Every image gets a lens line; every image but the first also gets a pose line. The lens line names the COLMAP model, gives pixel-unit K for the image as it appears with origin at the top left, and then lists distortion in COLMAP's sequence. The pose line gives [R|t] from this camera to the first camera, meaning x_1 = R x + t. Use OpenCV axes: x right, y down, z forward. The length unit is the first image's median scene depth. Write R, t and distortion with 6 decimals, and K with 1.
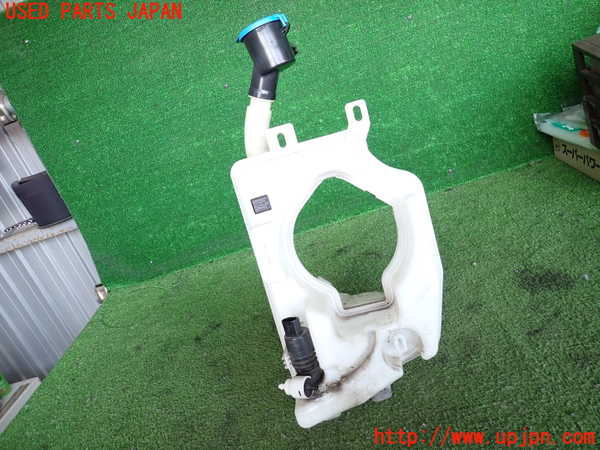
lens RADIAL K [[448.0, 0, 299.2], [0, 448.0, 225.4], [0, 0, 1]] dist [0.016092, -0.001740]
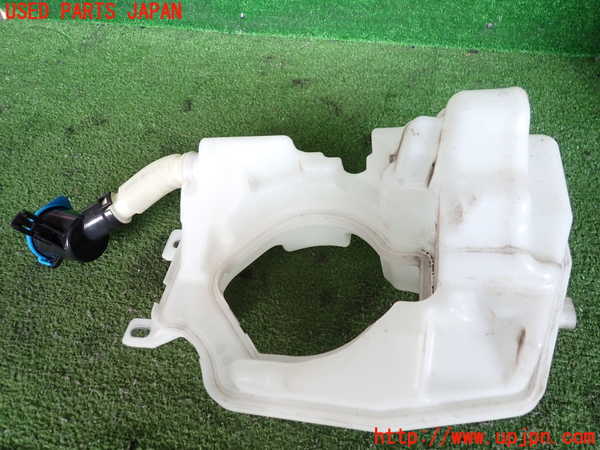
lens RADIAL K [[448.0, 0, 300.8], [0, 448.0, 224.2], [0, 0, 1]] dist [0.016092, -0.001740]
pose [[0.936623, 0.335384, 0.101263, 0.100112], [-0.345686, 0.837790, 0.422621, -0.060962], [0.056904, -0.430842, 0.900631, 0.231150]]
